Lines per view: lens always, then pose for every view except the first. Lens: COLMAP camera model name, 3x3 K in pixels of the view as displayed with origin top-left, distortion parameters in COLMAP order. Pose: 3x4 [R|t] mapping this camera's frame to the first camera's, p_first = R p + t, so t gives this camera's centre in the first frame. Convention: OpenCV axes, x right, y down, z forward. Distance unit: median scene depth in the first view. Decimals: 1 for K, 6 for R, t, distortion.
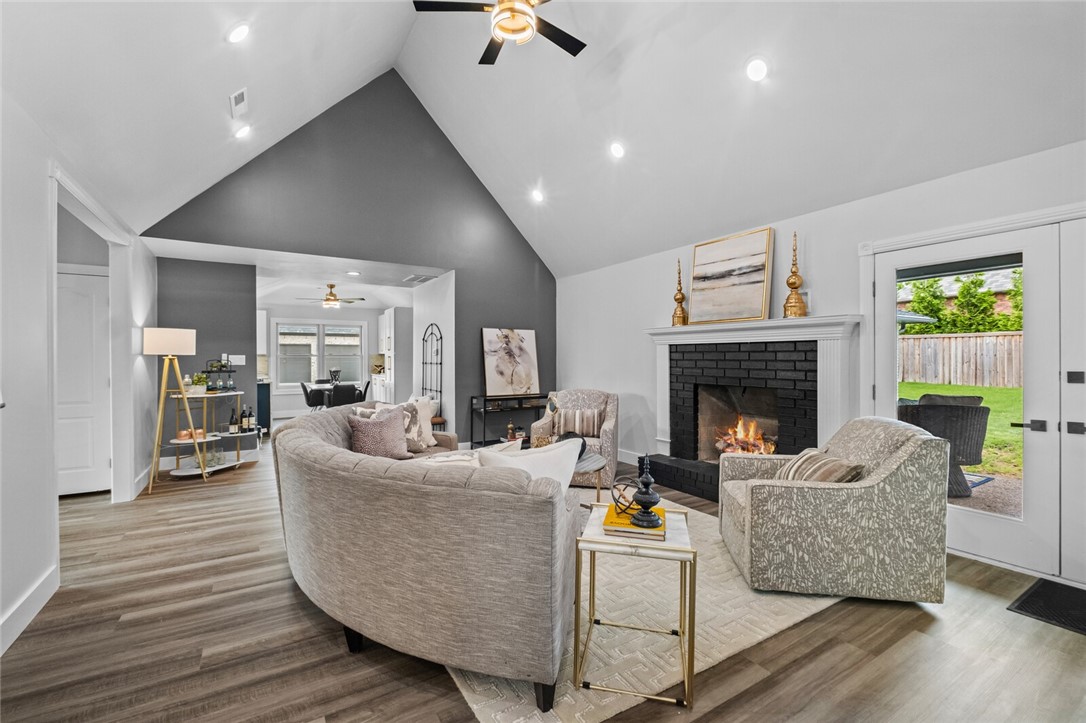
lens RADIAL K [[477.5, 0, 545.6], [0, 477.5, 361.4], [0, 0, 1]] dist [0.008370, 0.000430]
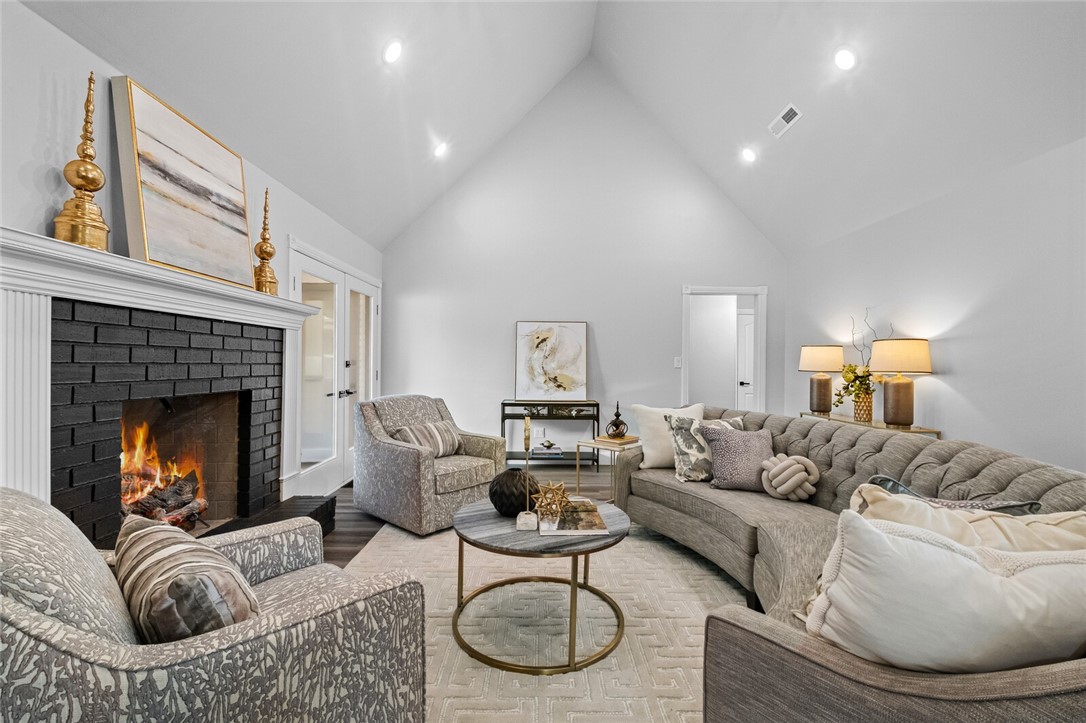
lens RADIAL K [[477.5, 0, 544.8], [0, 477.5, 360.9], [0, 0, 1]] dist [0.008370, 0.000430]
pose [[-0.865369, -0.019220, 0.500767, -0.238972], [-0.019577, 0.999798, 0.004543, 0.001379], [-0.500753, -0.005873, -0.865570, 1.257369]]
